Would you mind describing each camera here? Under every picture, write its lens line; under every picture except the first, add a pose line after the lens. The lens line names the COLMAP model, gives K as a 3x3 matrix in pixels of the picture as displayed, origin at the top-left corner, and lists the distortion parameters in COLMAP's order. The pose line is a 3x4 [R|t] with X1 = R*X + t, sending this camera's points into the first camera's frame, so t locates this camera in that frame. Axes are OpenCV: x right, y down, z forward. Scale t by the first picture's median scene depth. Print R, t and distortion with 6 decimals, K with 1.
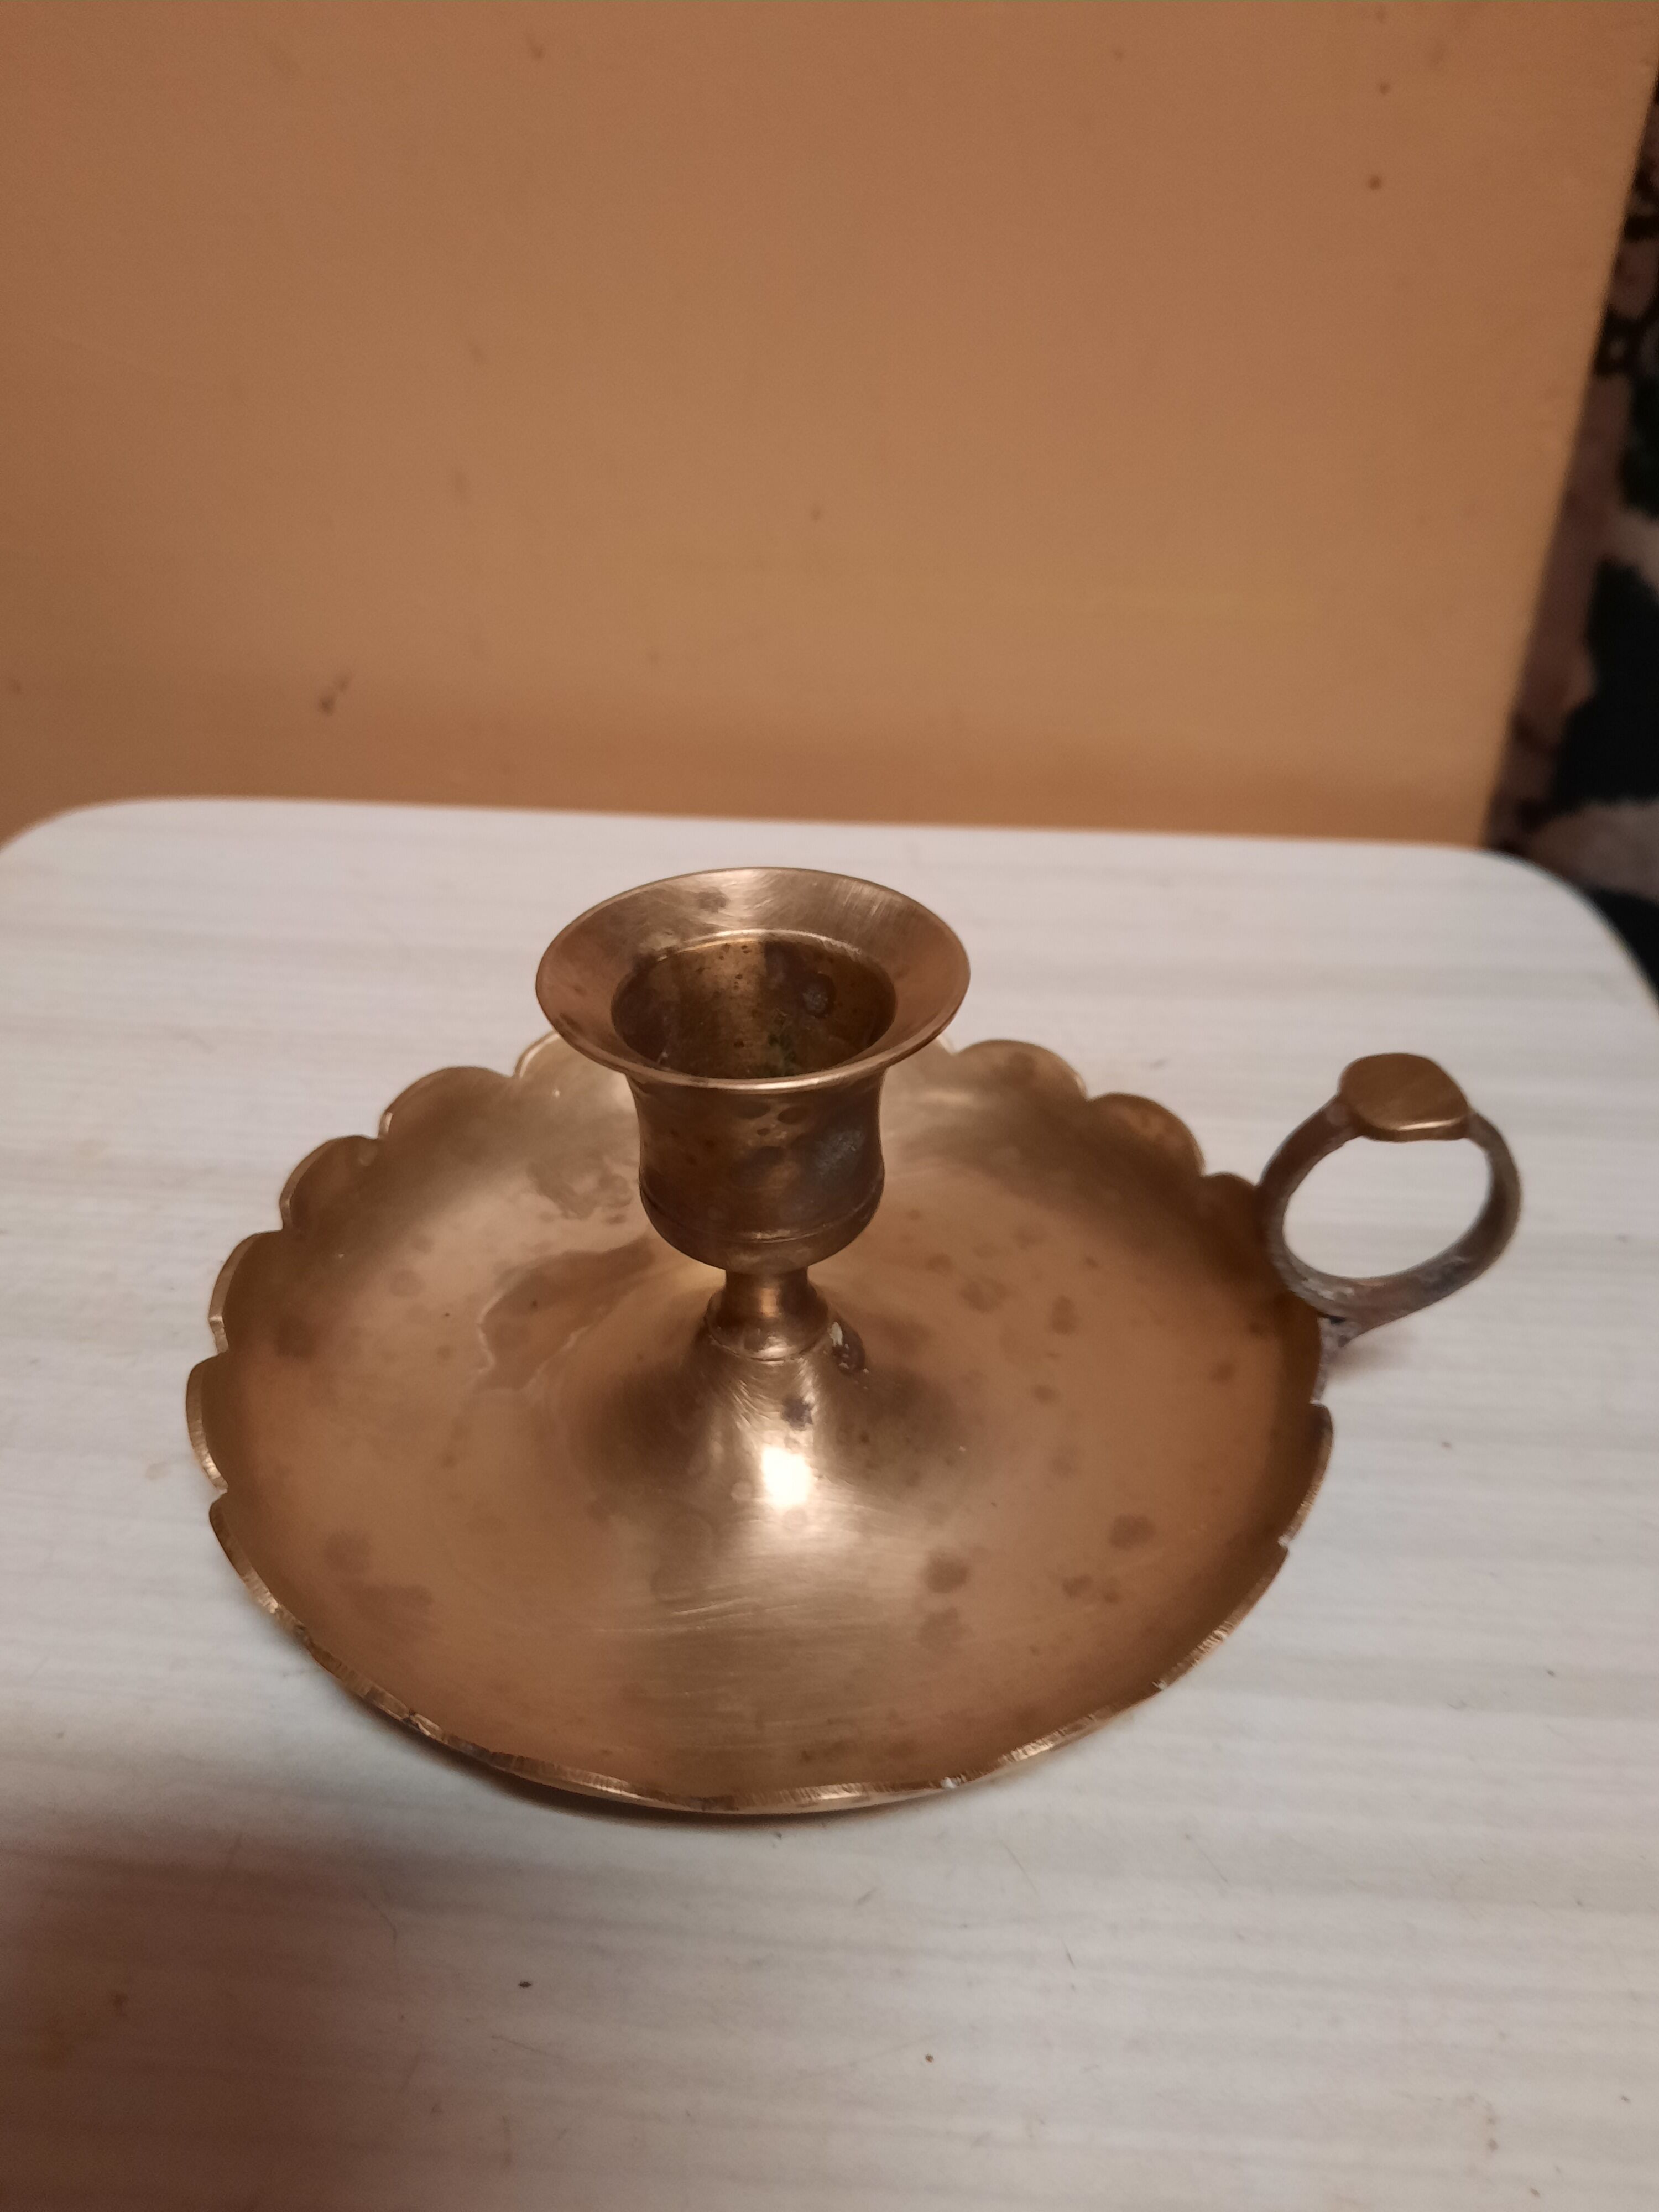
lens RADIAL K [[1728.5, 0, 783.3], [0, 1728.5, 1104.1], [0, 0, 1]] dist [-0.032142, -0.000561]
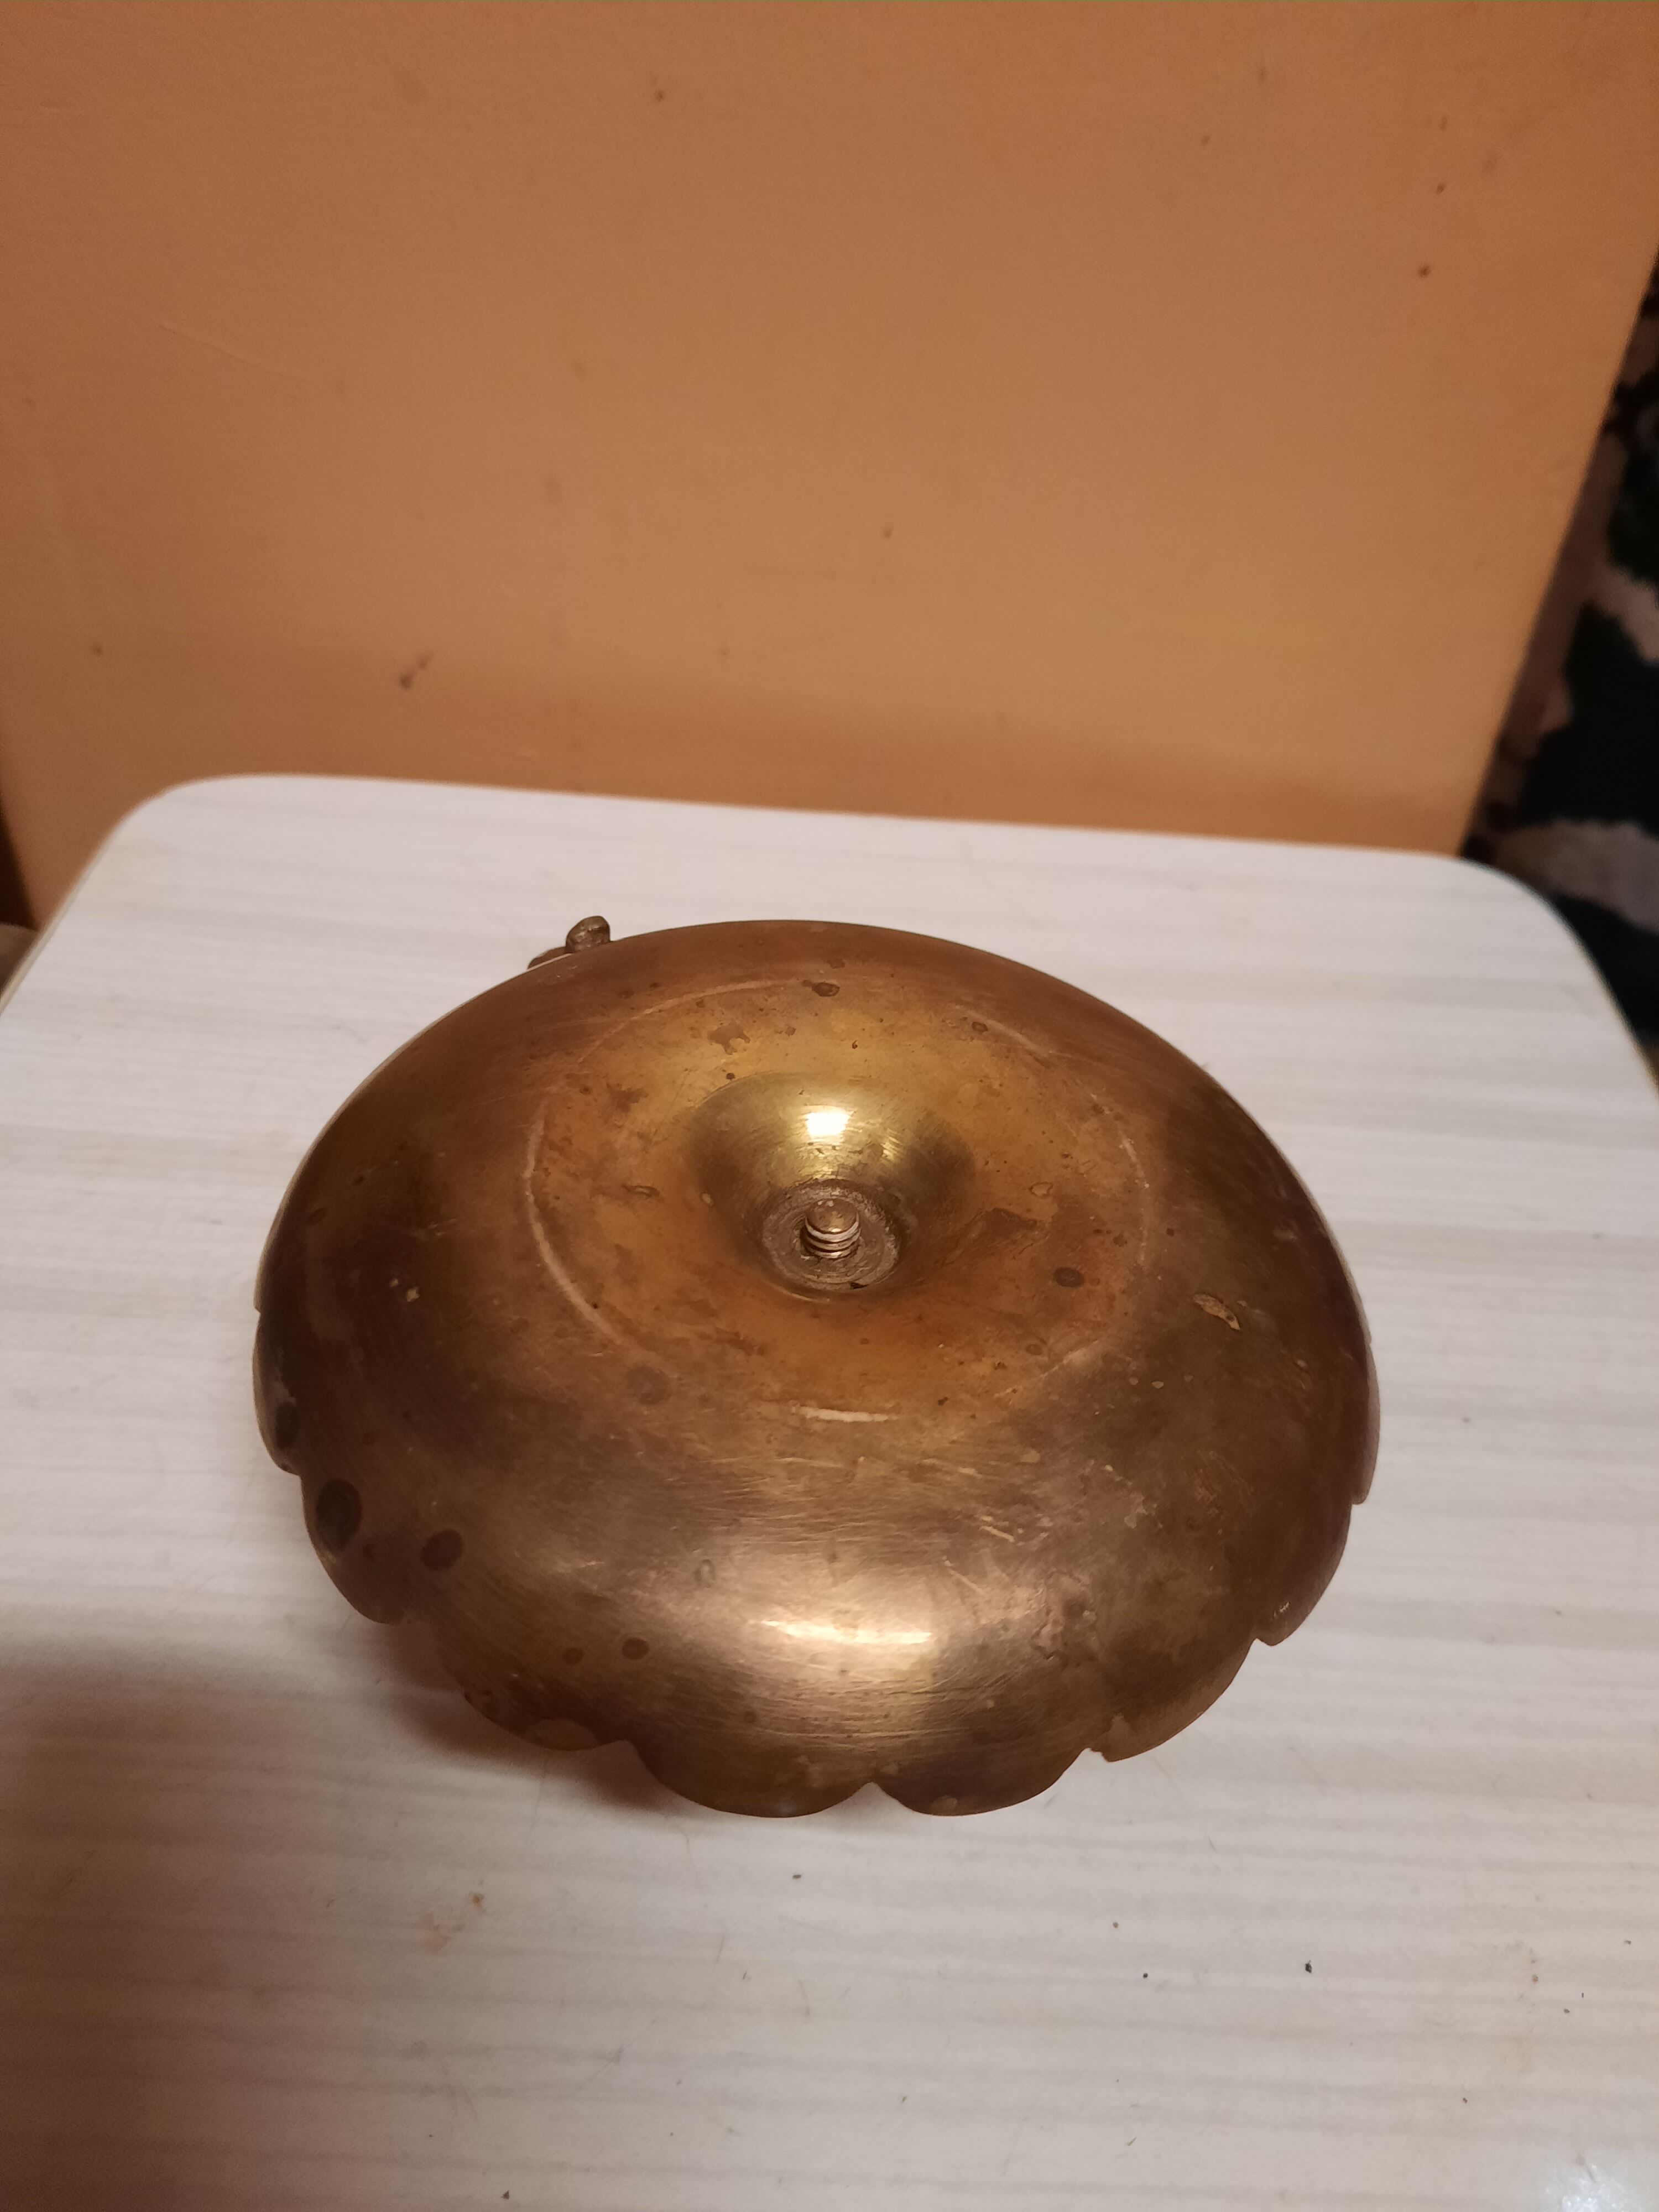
lens RADIAL K [[1705.1, 0, 783.4], [0, 1705.1, 1107.6], [0, 0, 1]] dist [-0.000187, -0.042836]
pose [[0.996937, 0.012346, 0.077222, -0.210655], [-0.019501, 0.995513, 0.092589, -0.135830], [-0.075733, -0.093811, 0.992705, -0.158811]]
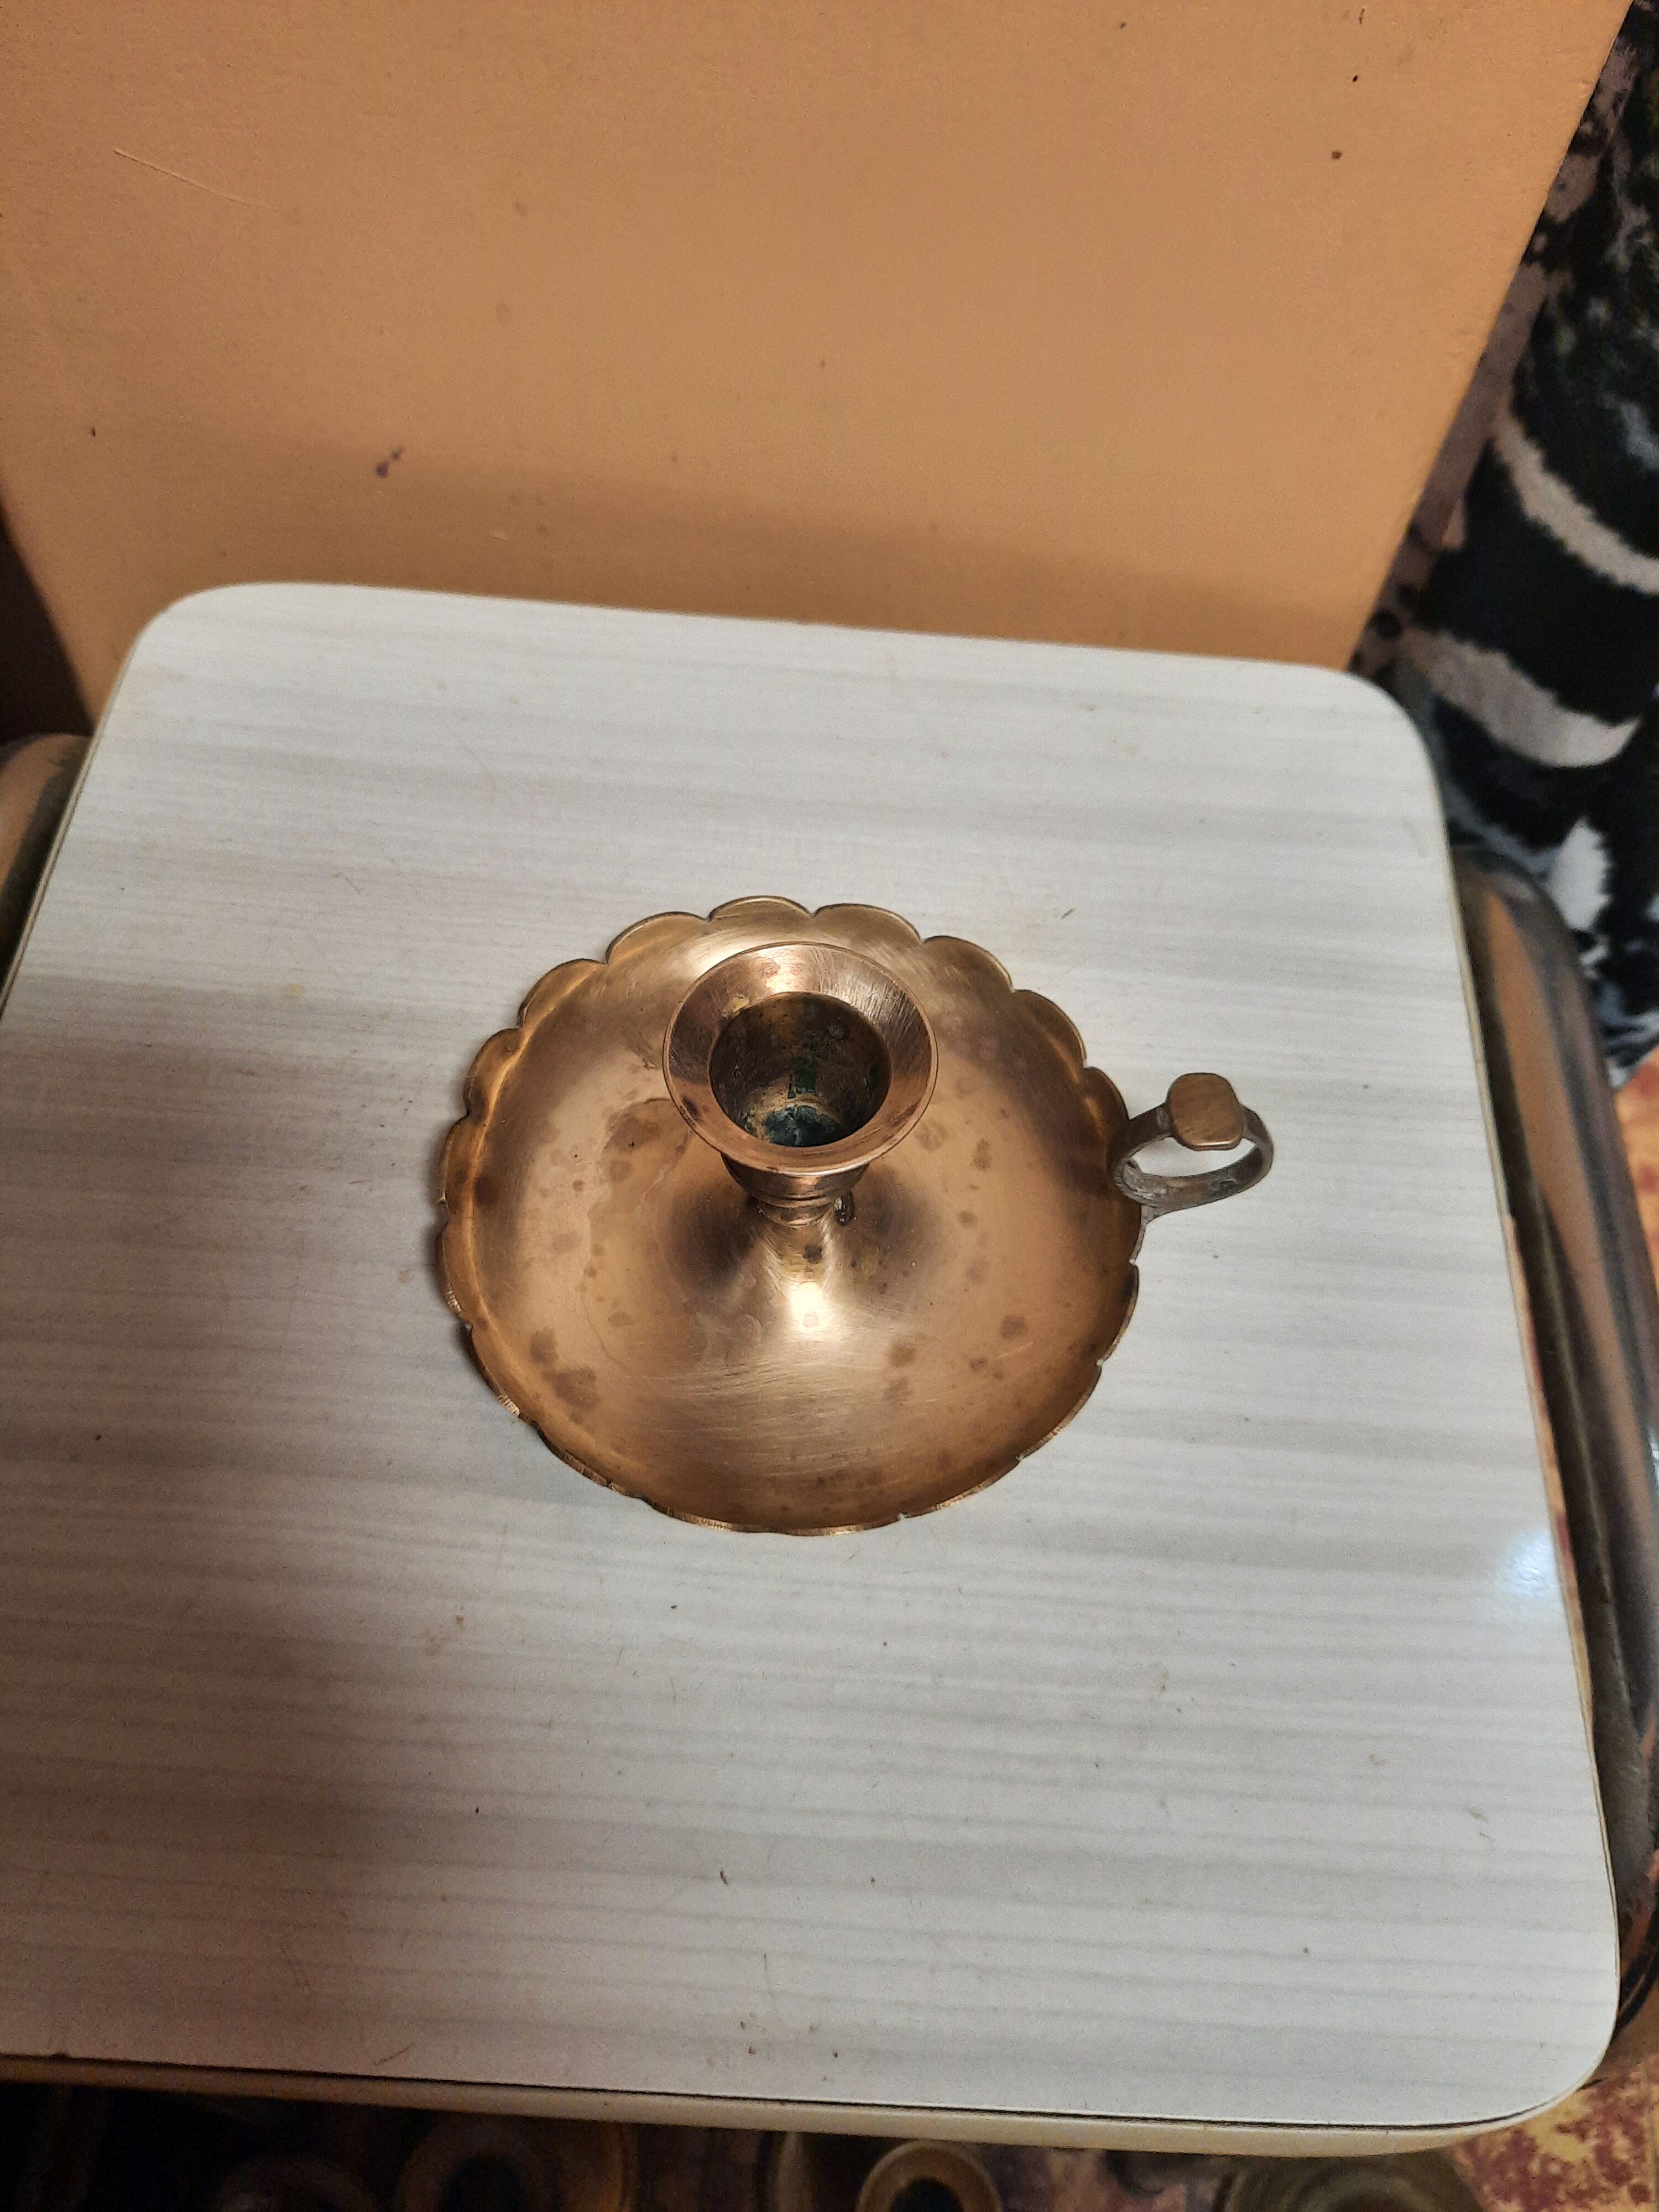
lens RADIAL K [[1693.6, 0, 782.3], [0, 1693.6, 1108.2], [0, 0, 1]] dist [0.003602, -0.040169]
pose [[0.998934, 0.006026, 0.045771, -0.095349], [-0.024757, 0.906753, 0.420934, -0.620601], [-0.038967, -0.421619, 0.905936, -0.375582]]
